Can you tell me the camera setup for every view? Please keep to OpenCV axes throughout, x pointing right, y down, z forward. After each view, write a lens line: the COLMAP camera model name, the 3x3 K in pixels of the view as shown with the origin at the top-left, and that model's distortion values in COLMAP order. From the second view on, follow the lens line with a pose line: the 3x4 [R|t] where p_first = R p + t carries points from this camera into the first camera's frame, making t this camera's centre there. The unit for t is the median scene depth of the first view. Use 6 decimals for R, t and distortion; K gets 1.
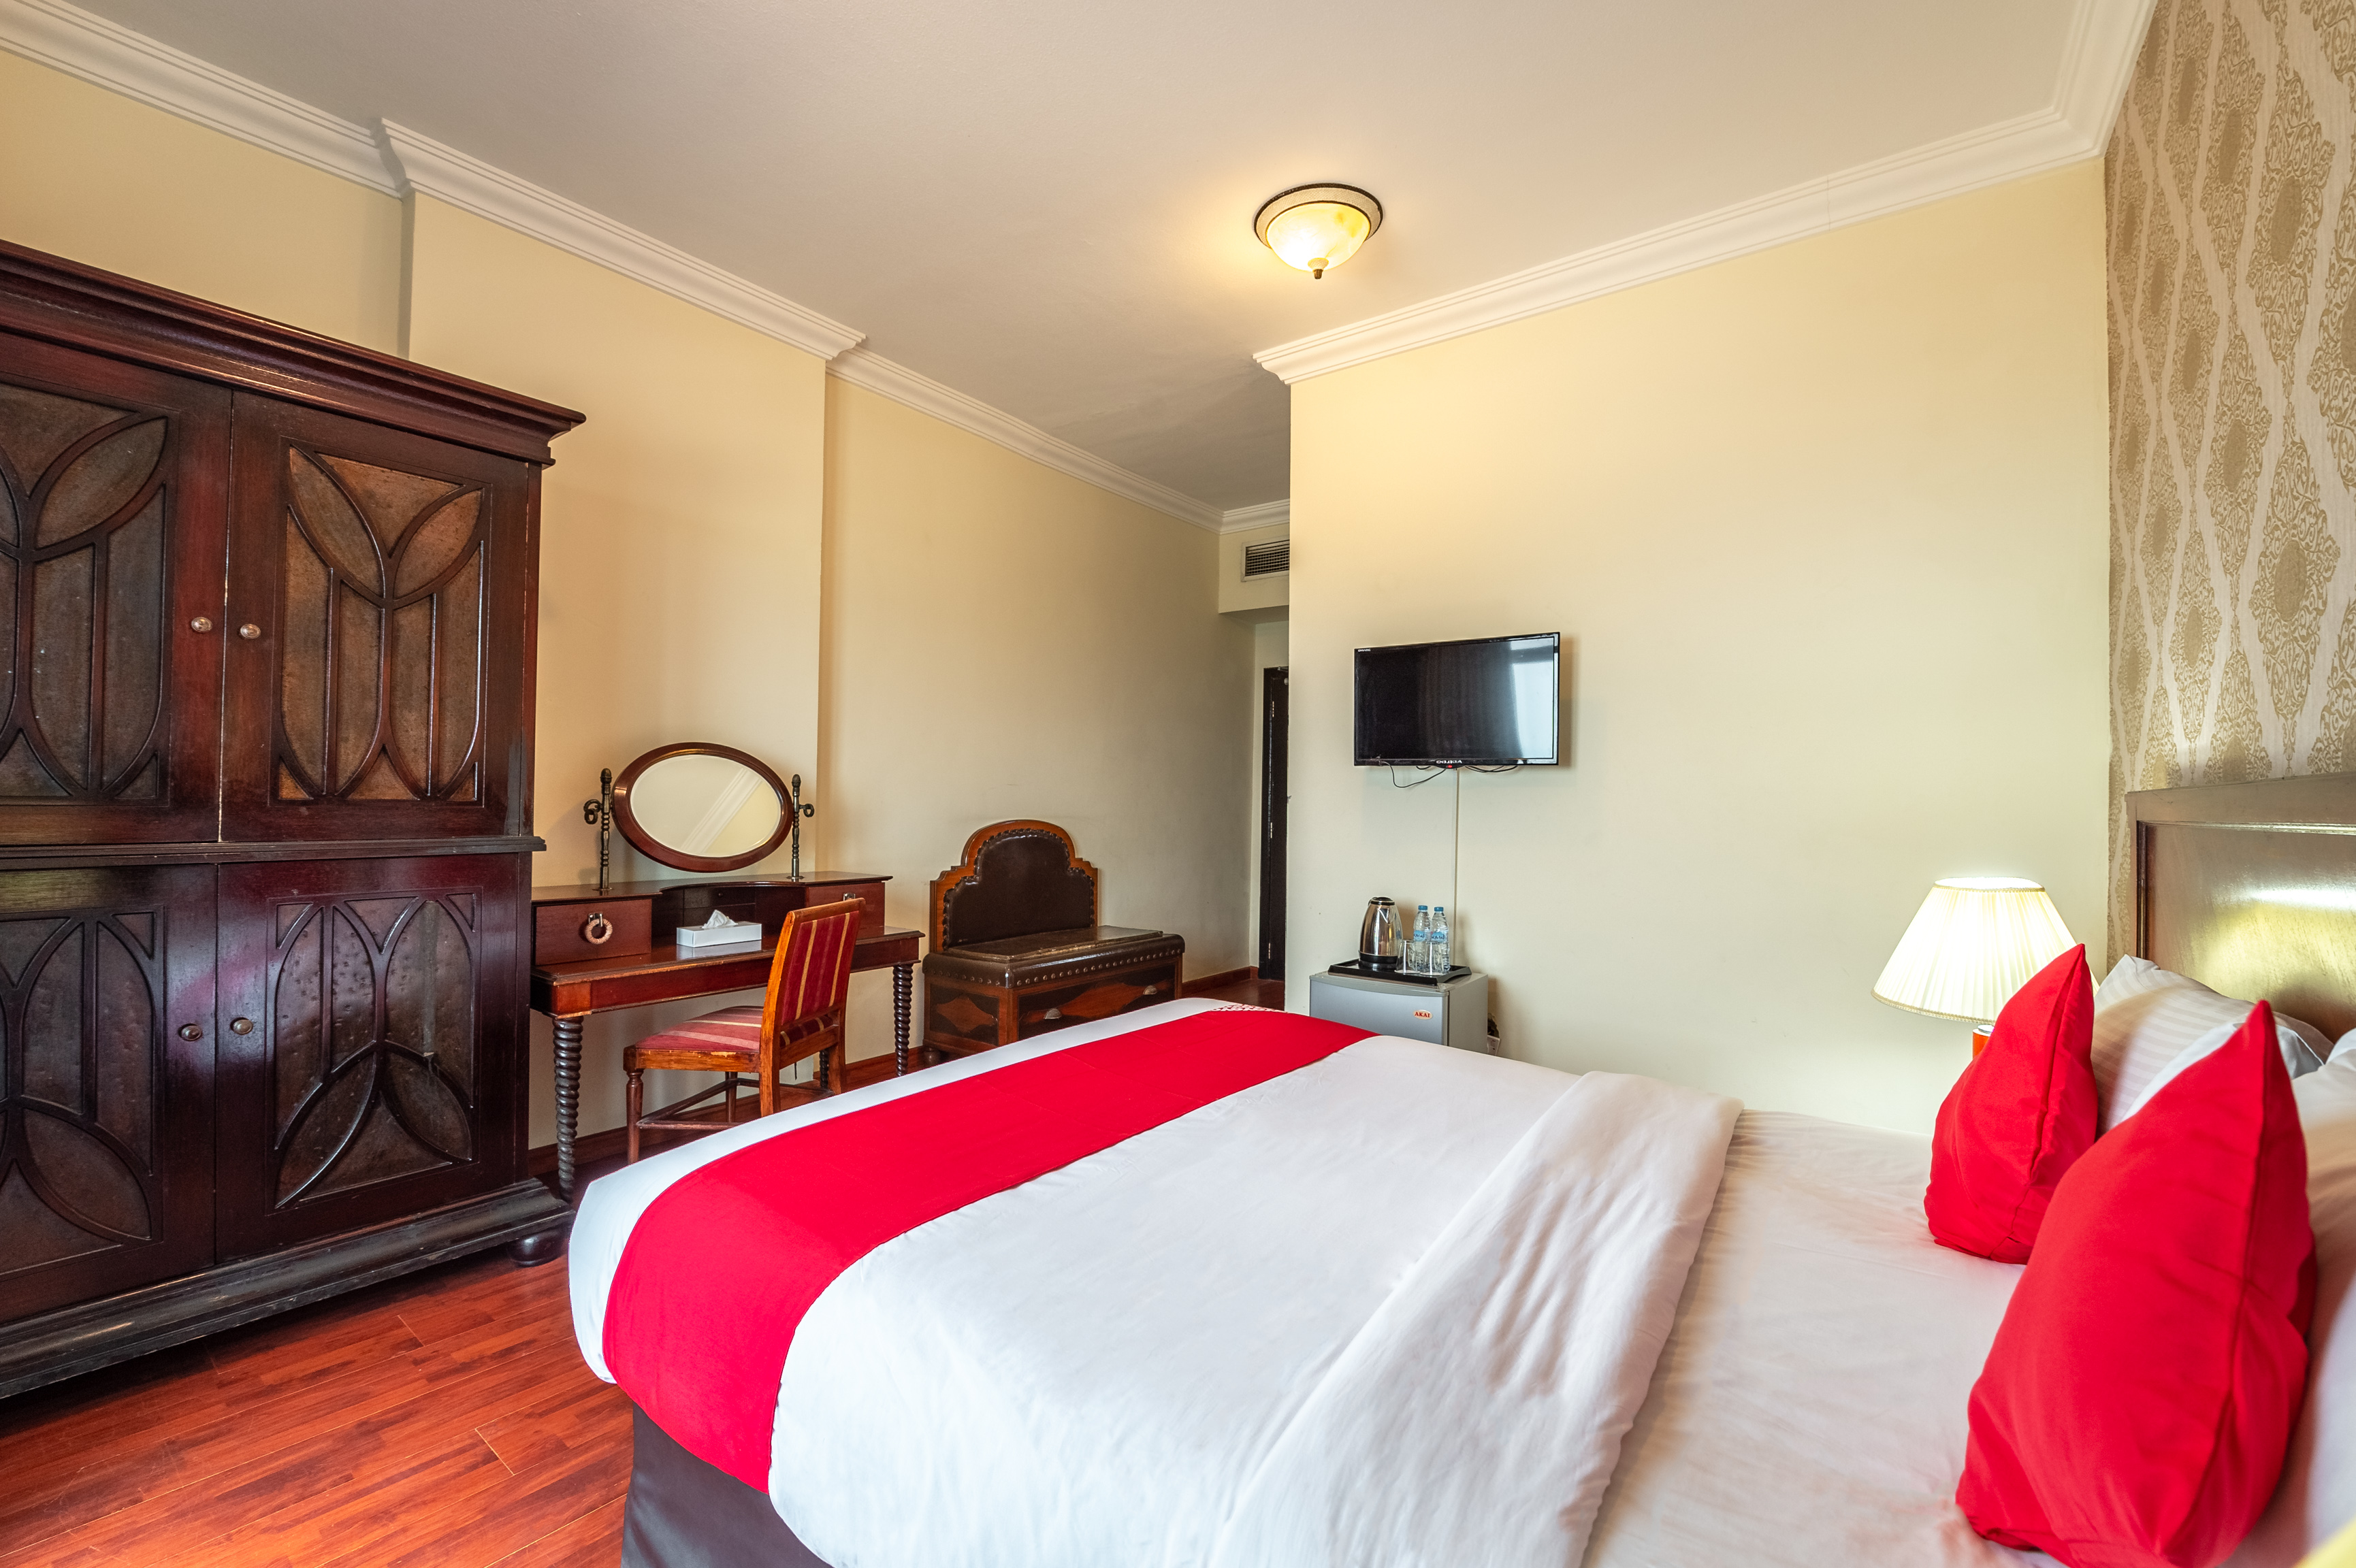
lens RADIAL K [[946.5, 0, 1172.2], [0, 946.5, 782.9], [0, 0, 1]] dist [0.001058, 0.000021]
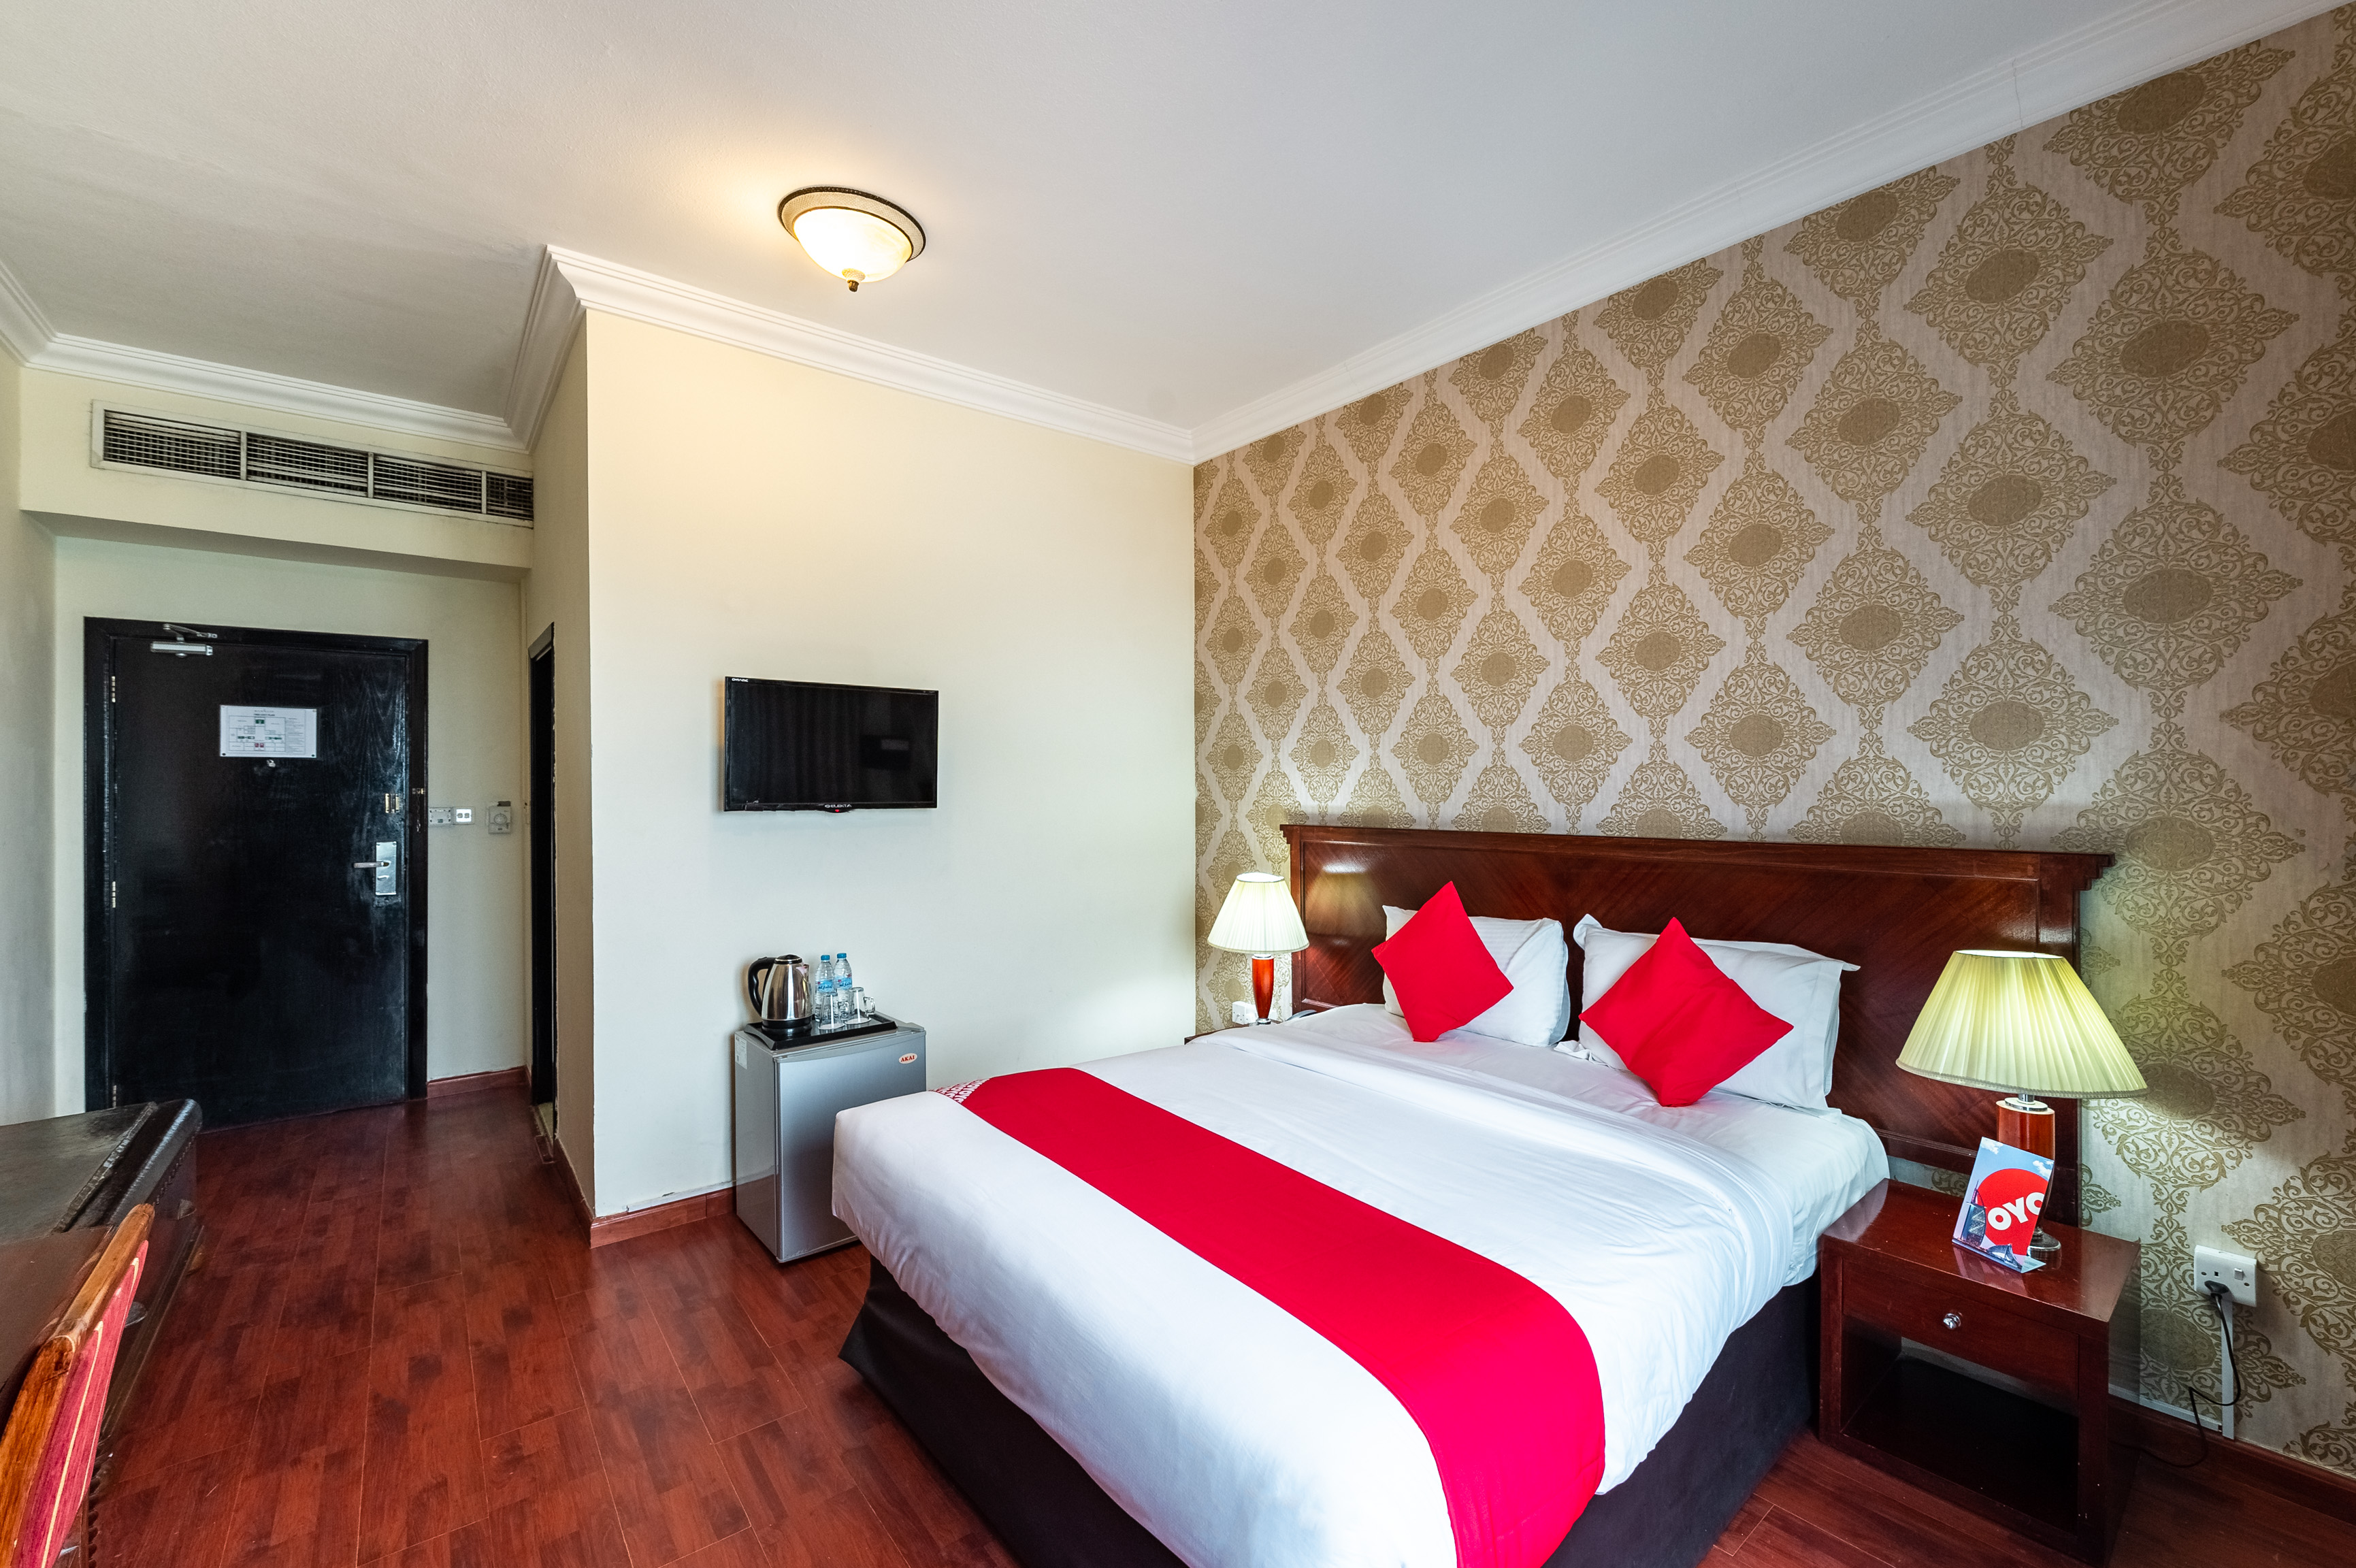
lens RADIAL K [[968.2, 0, 1168.2], [0, 968.2, 770.9], [0, 0, 1]] dist [-0.015640, -0.000056]
pose [[0.234341, -0.017436, 0.971998, -0.621633], [-0.003982, 0.999814, 0.018895, -0.080338], [-0.972146, -0.008298, 0.234228, 0.437892]]
